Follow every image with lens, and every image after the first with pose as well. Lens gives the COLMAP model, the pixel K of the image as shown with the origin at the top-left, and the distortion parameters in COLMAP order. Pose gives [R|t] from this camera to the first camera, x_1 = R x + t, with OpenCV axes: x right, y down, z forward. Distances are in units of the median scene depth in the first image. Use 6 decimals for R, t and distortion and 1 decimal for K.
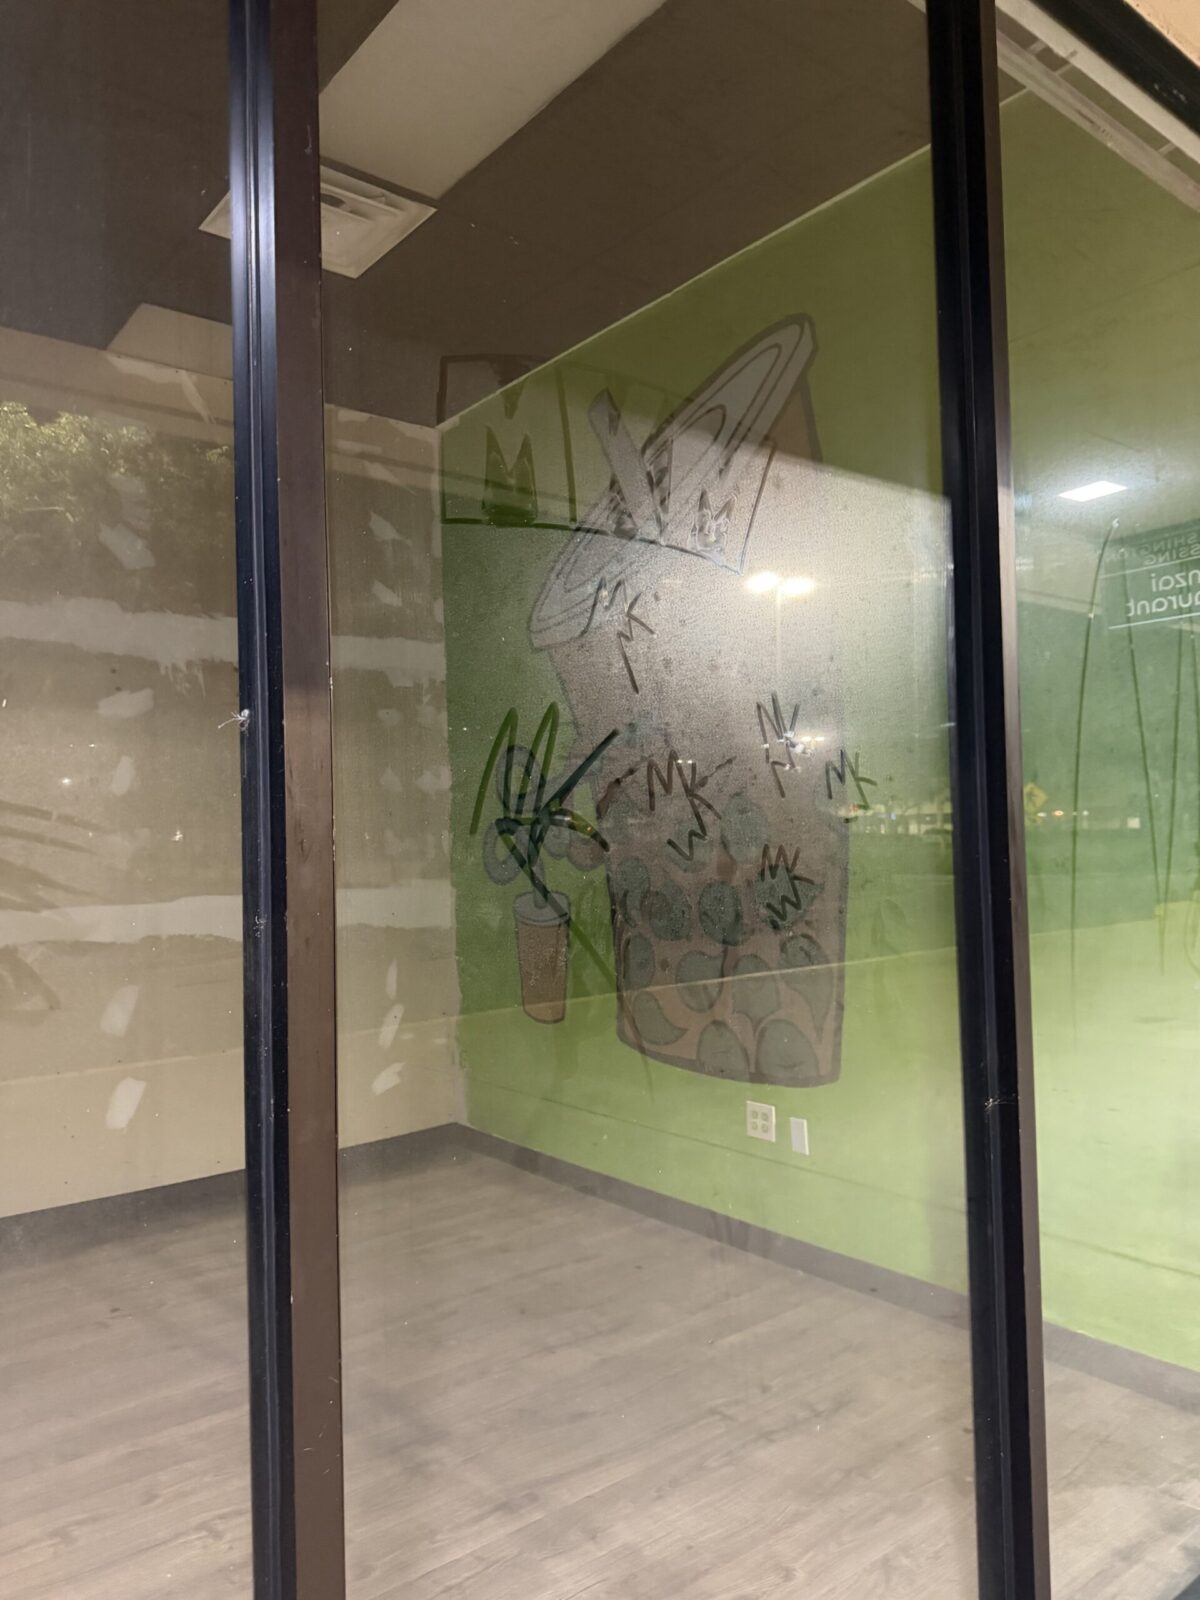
lens RADIAL K [[1142.5, 0, 597.5], [0, 1142.5, 805.4], [0, 0, 1]] dist [0.052715, -0.059213]
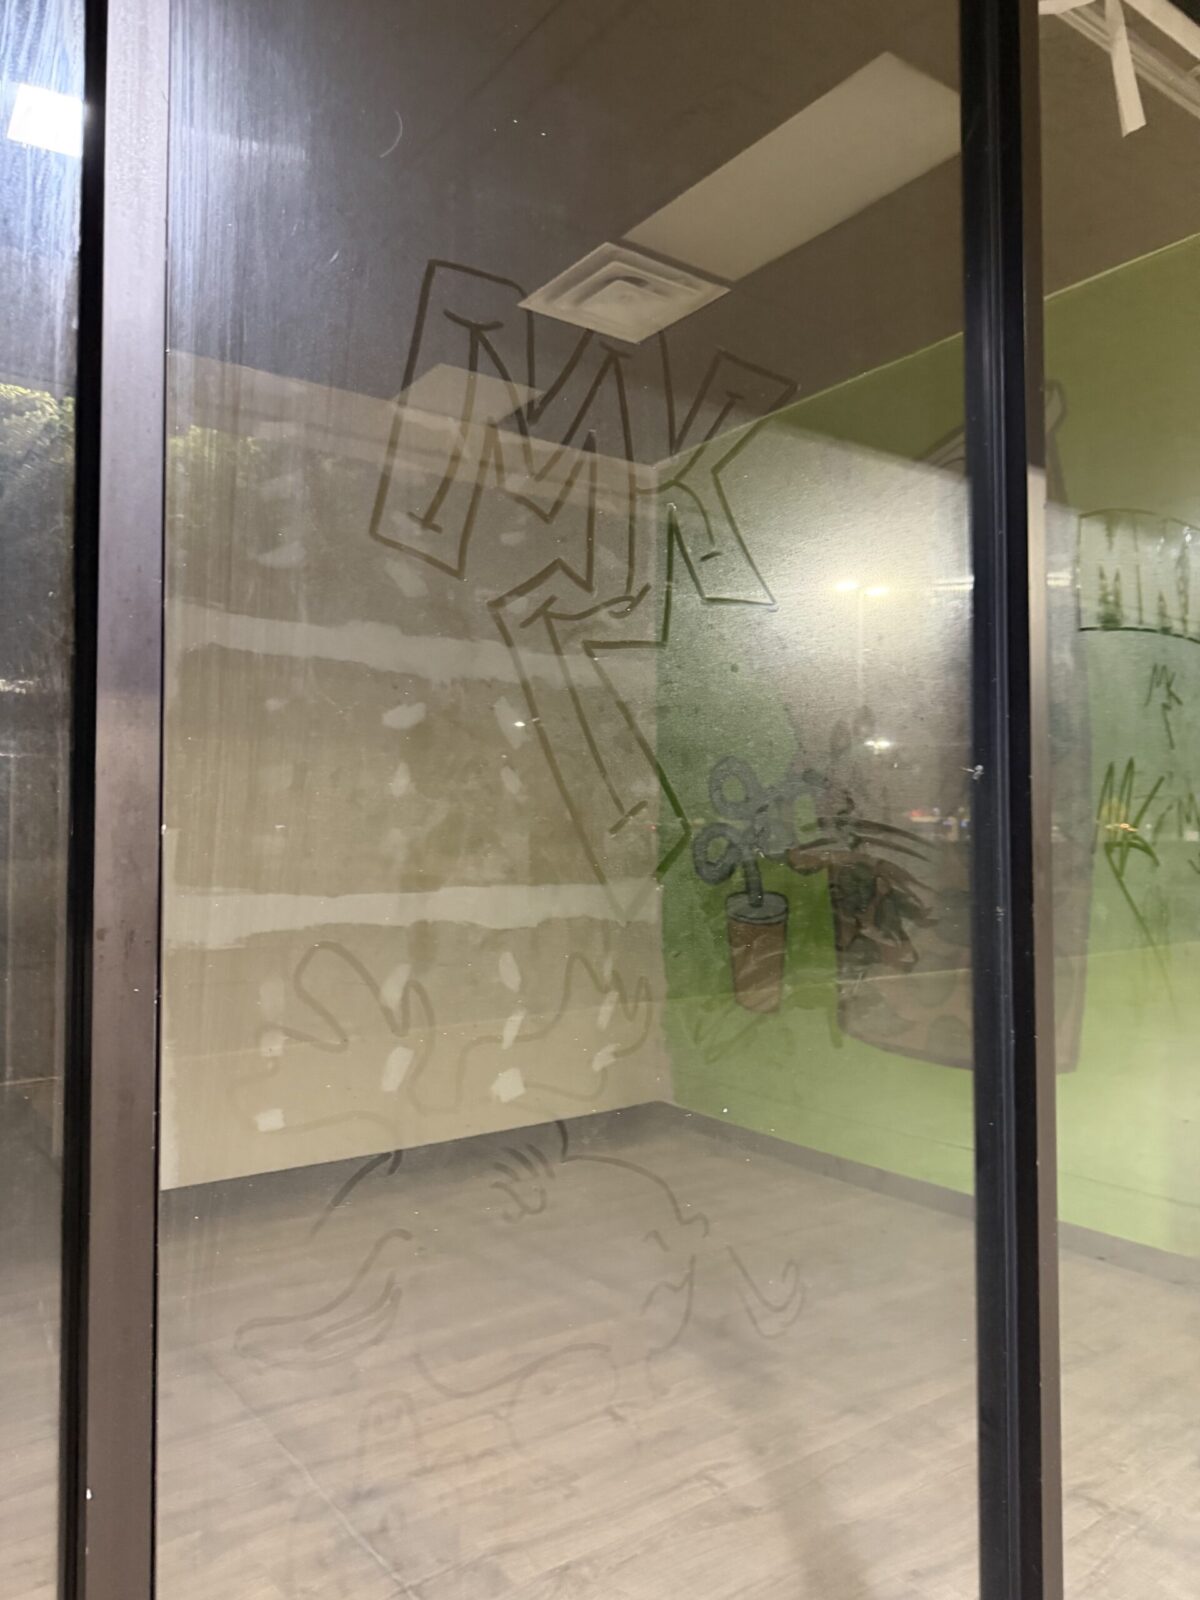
lens RADIAL K [[1142.5, 0, 599.4], [0, 1142.5, 799.6], [0, 0, 1]] dist [0.052715, -0.059213]
pose [[0.998567, 0.020394, -0.049477, -0.199462], [-0.020612, 0.999780, -0.003904, -0.006758], [0.049386, 0.004918, 0.998768, -0.136190]]
